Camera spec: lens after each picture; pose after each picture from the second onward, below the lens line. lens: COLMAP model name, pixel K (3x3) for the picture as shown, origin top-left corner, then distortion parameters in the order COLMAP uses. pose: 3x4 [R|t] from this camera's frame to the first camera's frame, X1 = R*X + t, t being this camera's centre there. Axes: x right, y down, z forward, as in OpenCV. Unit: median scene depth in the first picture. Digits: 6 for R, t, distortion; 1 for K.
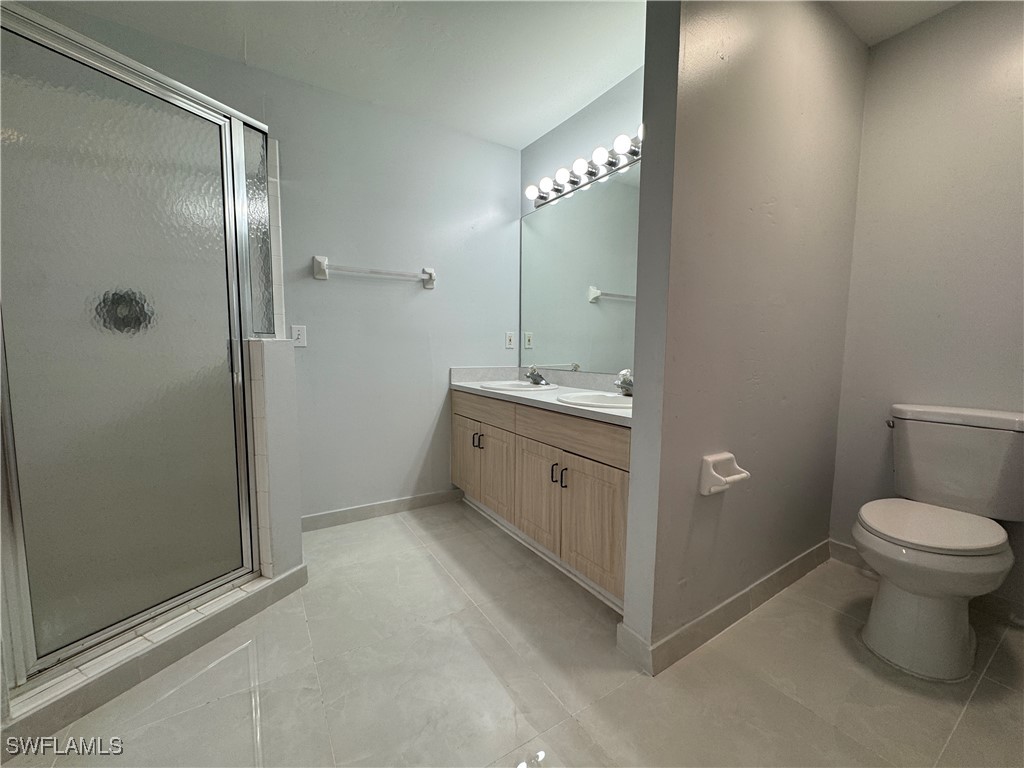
lens RADIAL K [[408.1, 0, 512.0], [0, 408.1, 385.5], [0, 0, 1]] dist [-0.004453, -0.000043]
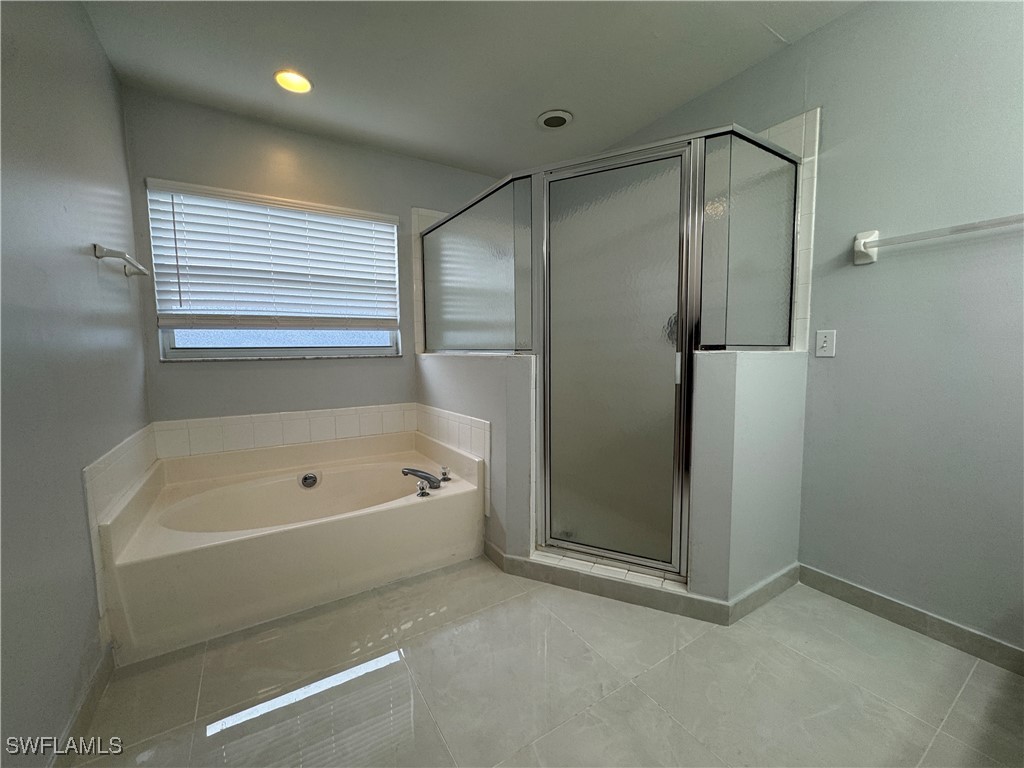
lens RADIAL K [[408.1, 0, 512.0], [0, 408.1, 385.5], [0, 0, 1]] dist [-0.004453, -0.000043]
pose [[0.001544, 0.080297, -0.996770, 0.274672], [-0.079802, 0.993602, 0.079918, -0.055110], [0.996810, 0.079421, 0.007942, 0.394972]]
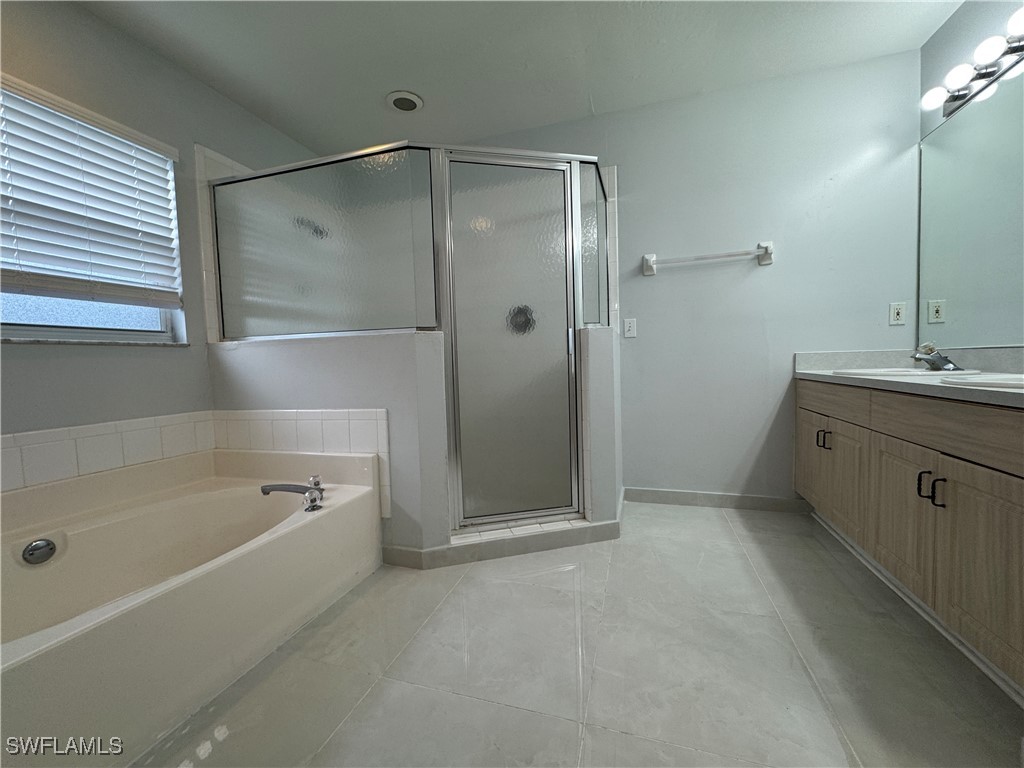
lens RADIAL K [[408.1, 0, 512.0], [0, 408.1, 385.5], [0, 0, 1]] dist [-0.004453, -0.000043]
pose [[0.645348, 0.014778, -0.763746, 0.143268], [-0.031598, 0.999474, -0.007361, 0.059598], [0.763235, 0.028883, 0.645475, 0.010076]]
